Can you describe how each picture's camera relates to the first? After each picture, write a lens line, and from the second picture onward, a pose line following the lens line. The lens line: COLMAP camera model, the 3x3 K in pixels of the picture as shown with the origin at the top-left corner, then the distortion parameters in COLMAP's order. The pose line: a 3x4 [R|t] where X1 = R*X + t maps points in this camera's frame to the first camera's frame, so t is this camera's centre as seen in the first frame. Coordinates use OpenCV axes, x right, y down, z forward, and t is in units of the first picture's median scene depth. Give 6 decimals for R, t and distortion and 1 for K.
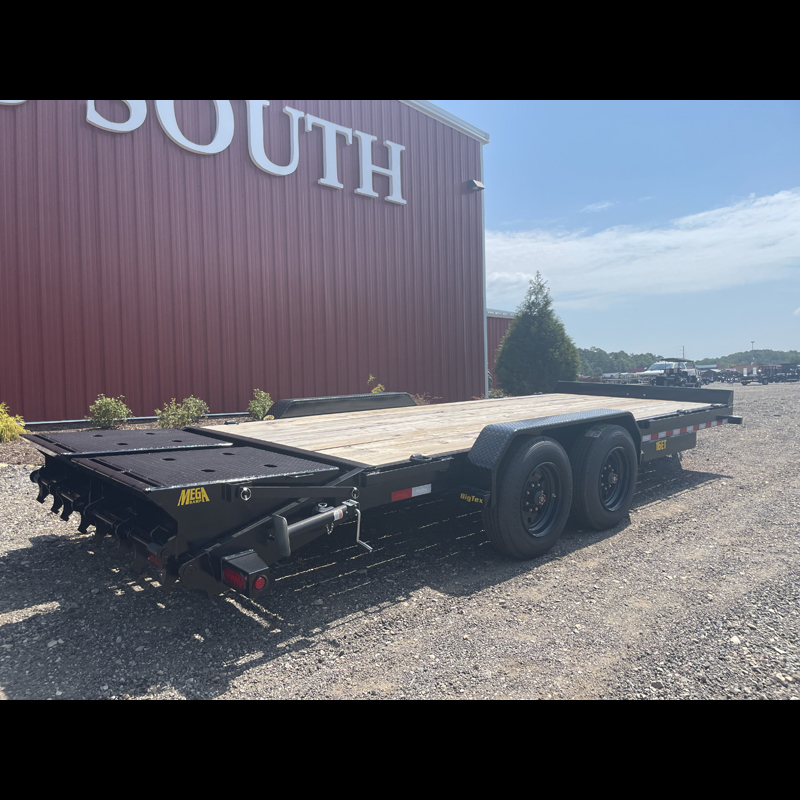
lens RADIAL K [[597.4, 0, 392.2], [0, 597.4, 397.5], [0, 0, 1]] dist [0.089710, -0.124495]
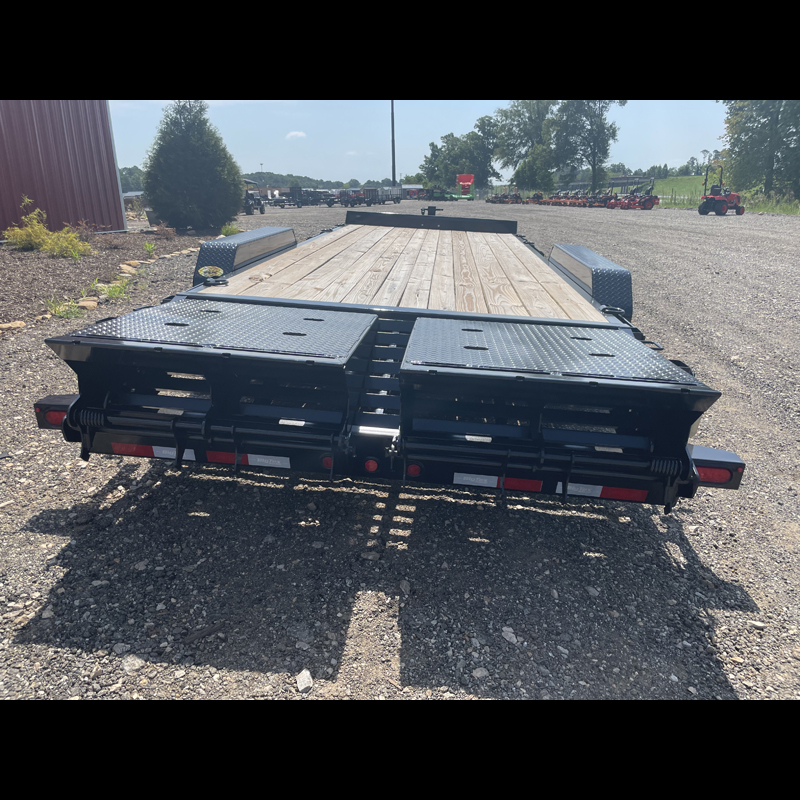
lens RADIAL K [[597.4, 0, 392.2], [0, 597.4, 397.5], [0, 0, 1]] dist [0.089710, -0.124495]
pose [[0.744485, -0.191264, 0.639657, -0.912964], [0.002111, 0.958757, 0.284220, -0.040939], [-0.667636, -0.210247, 0.714183, 0.576941]]
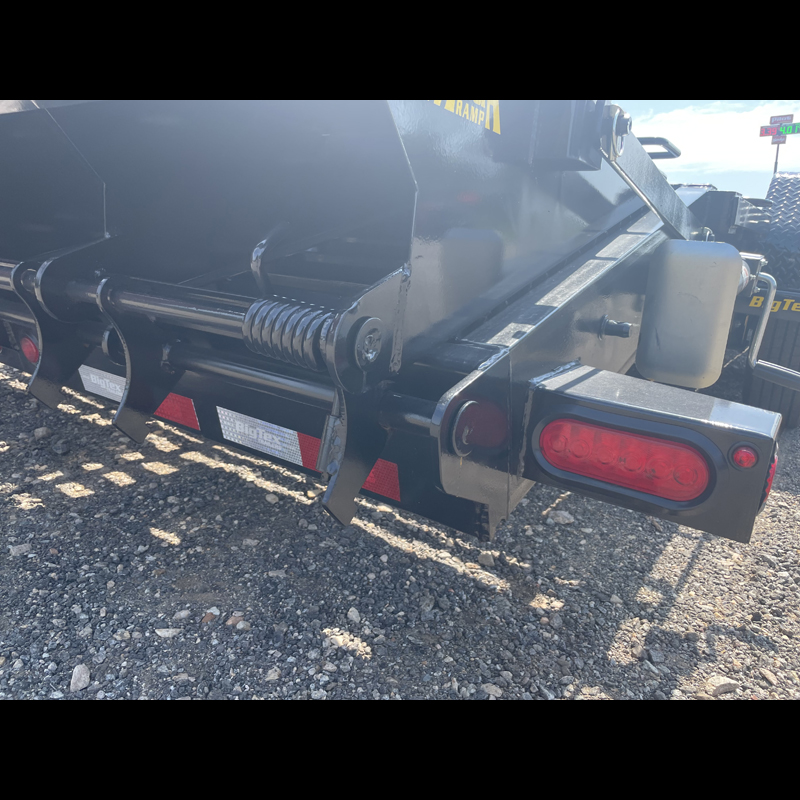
lens RADIAL K [[615.1, 0, 397.2], [0, 615.1, 400.3], [0, 0, 1]] dist [0.085785, -0.137704]
pose [[0.977255, 0.005997, 0.211983, -0.327002], [-0.047586, 0.980310, 0.191643, 0.188109], [-0.206660, -0.197371, 0.958299, 0.638905]]
